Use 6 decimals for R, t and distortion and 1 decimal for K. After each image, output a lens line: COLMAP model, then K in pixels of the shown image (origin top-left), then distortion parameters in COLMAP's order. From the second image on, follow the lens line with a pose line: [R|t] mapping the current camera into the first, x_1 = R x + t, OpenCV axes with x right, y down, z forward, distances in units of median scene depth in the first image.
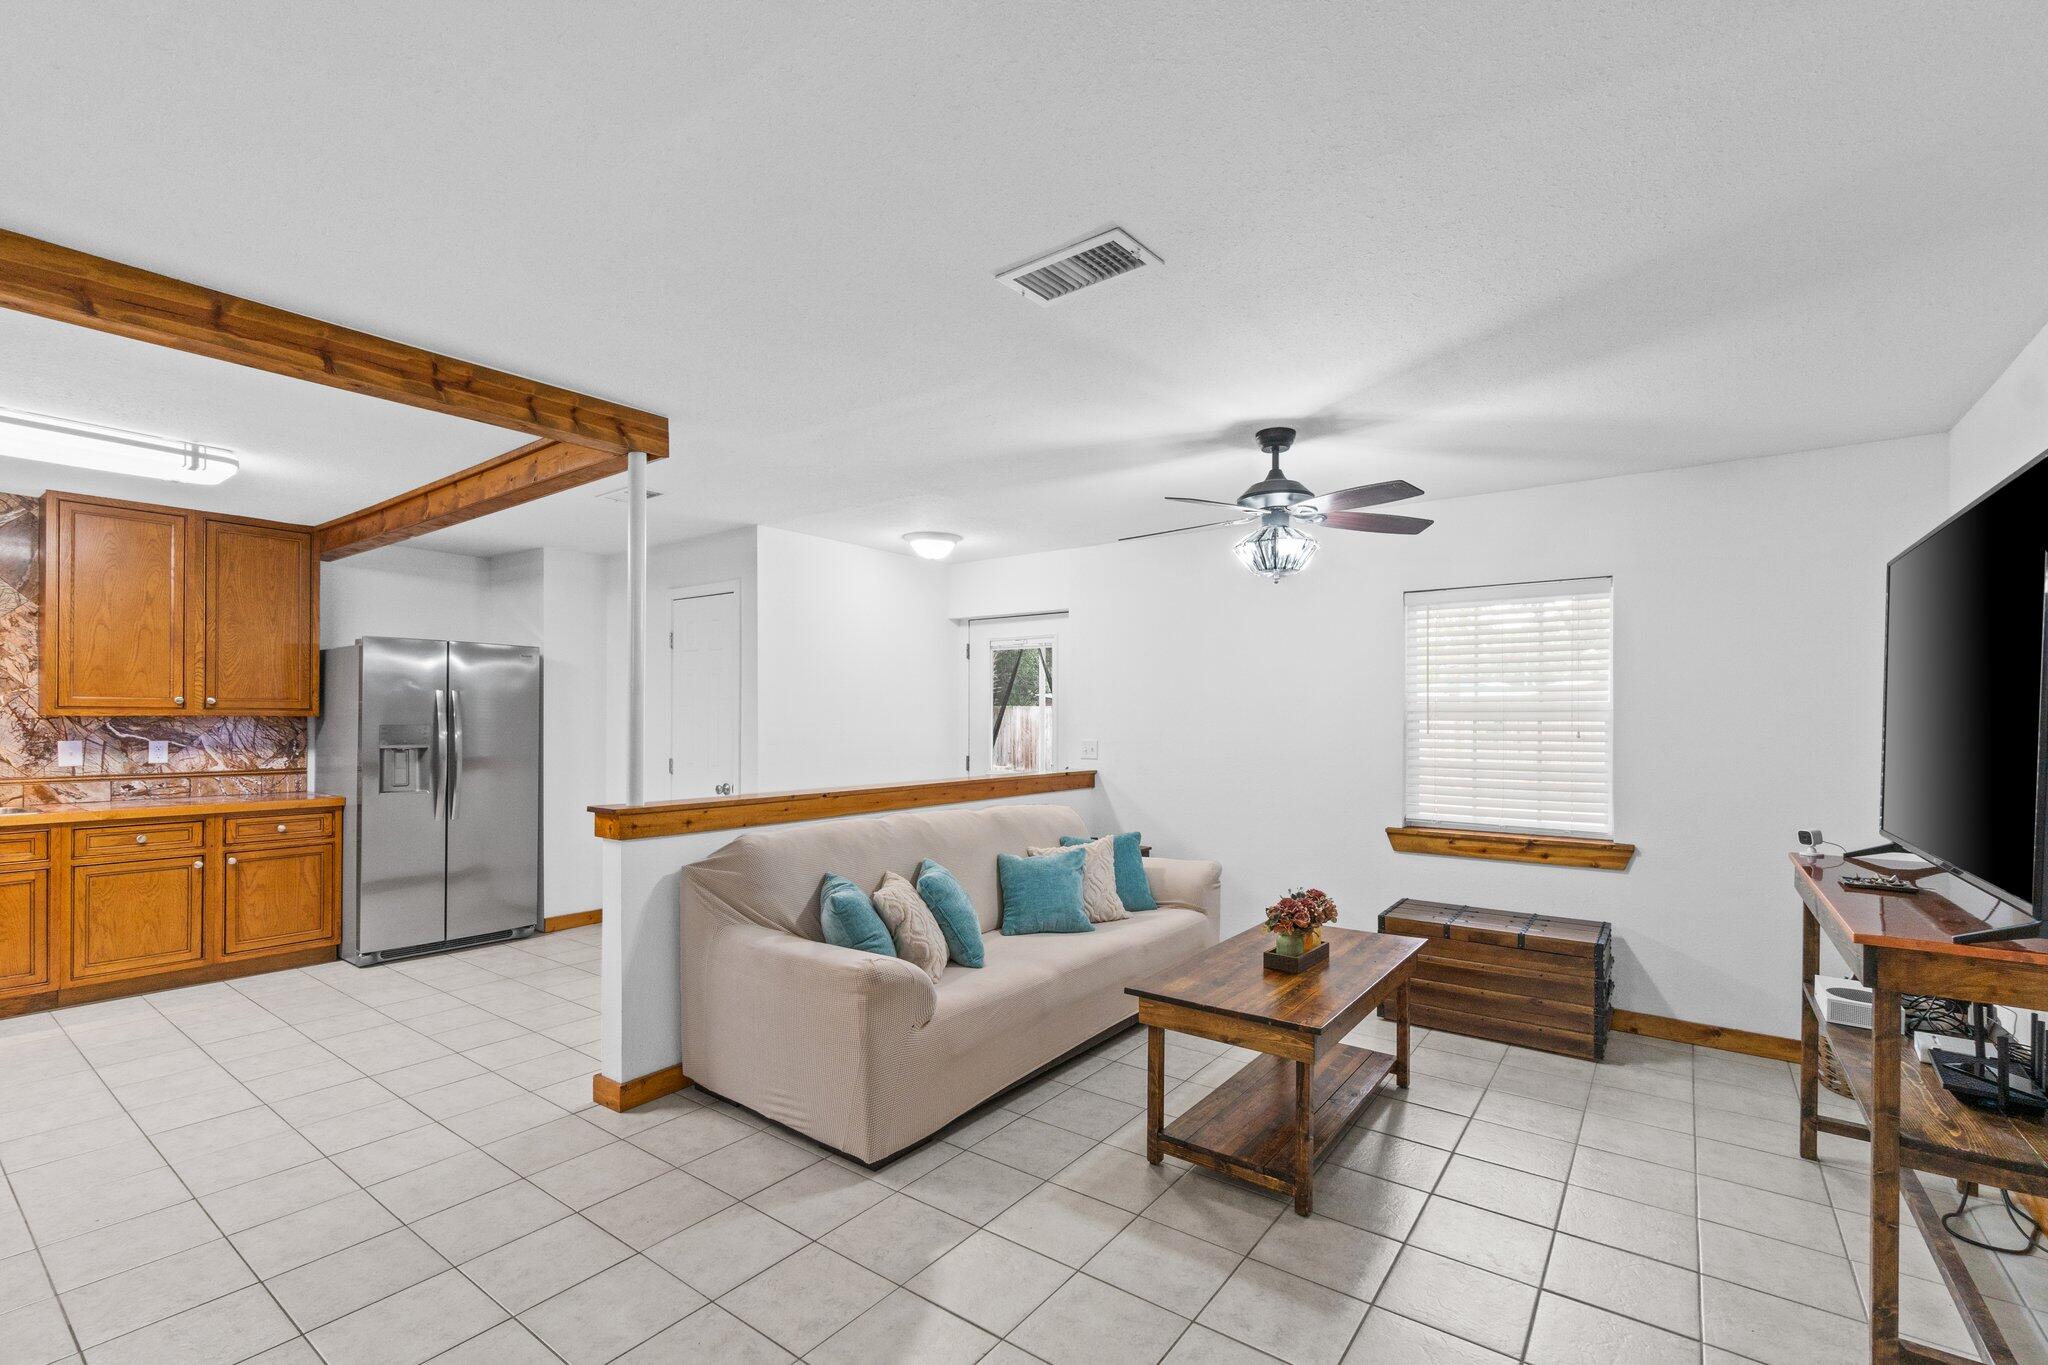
lens RADIAL K [[902.2, 0, 975.5], [0, 902.2, 713.1], [0, 0, 1]] dist [-0.002451, 0.000357]
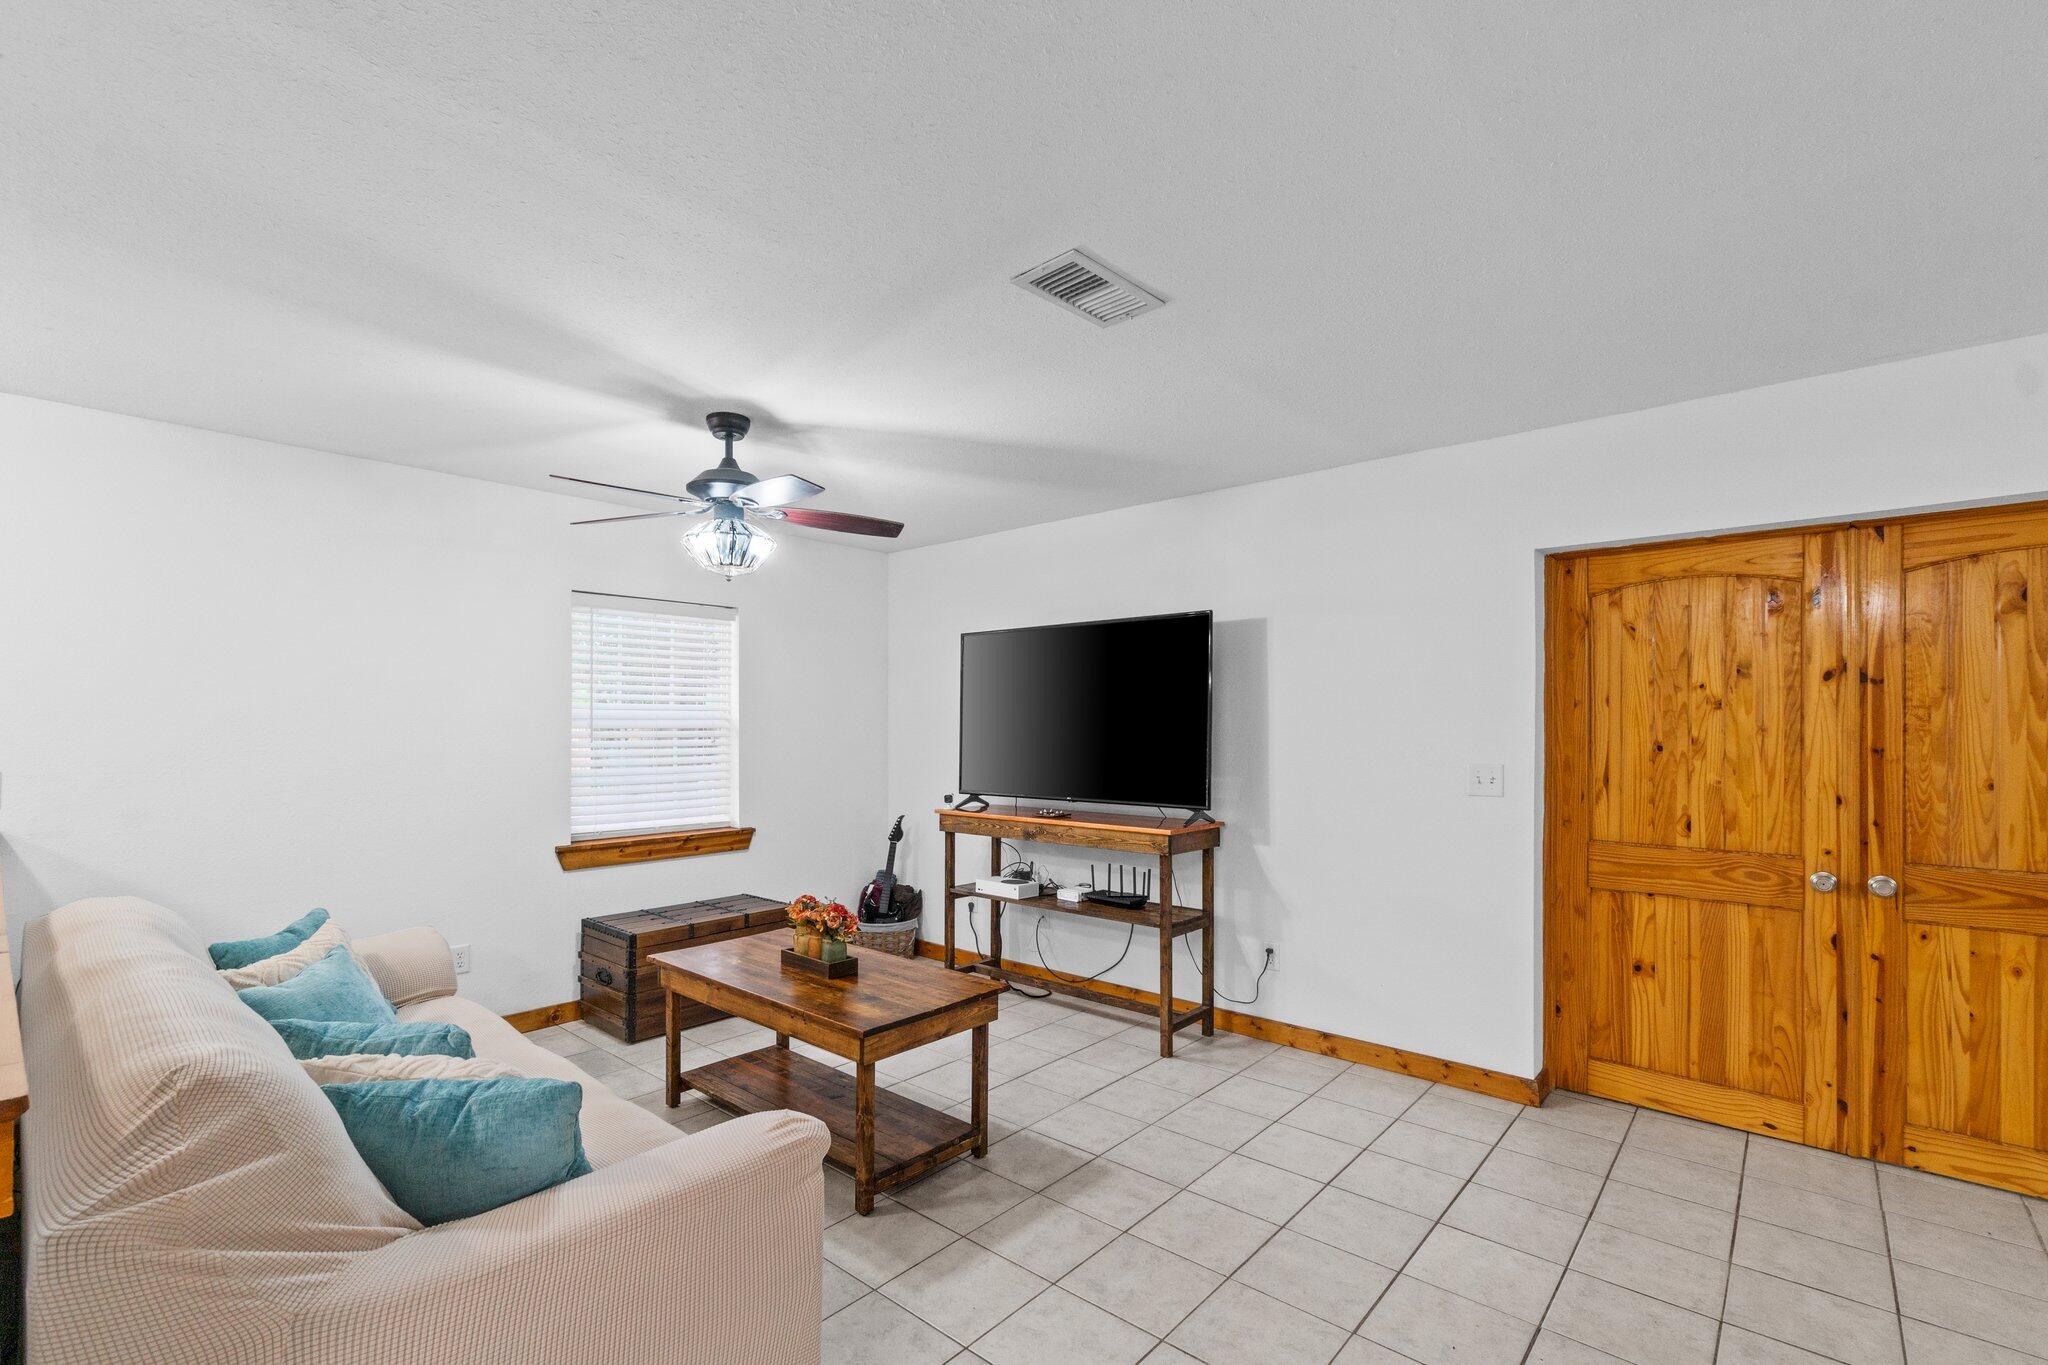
lens RADIAL K [[902.2, 0, 1026.0], [0, 902.2, 729.7], [0, 0, 1]] dist [-0.002451, 0.000357]
pose [[0.052091, -0.009091, 0.998601, -0.576061], [-0.003324, 0.999951, 0.009277, -0.001995], [-0.998637, -0.003802, 0.052058, 0.645319]]
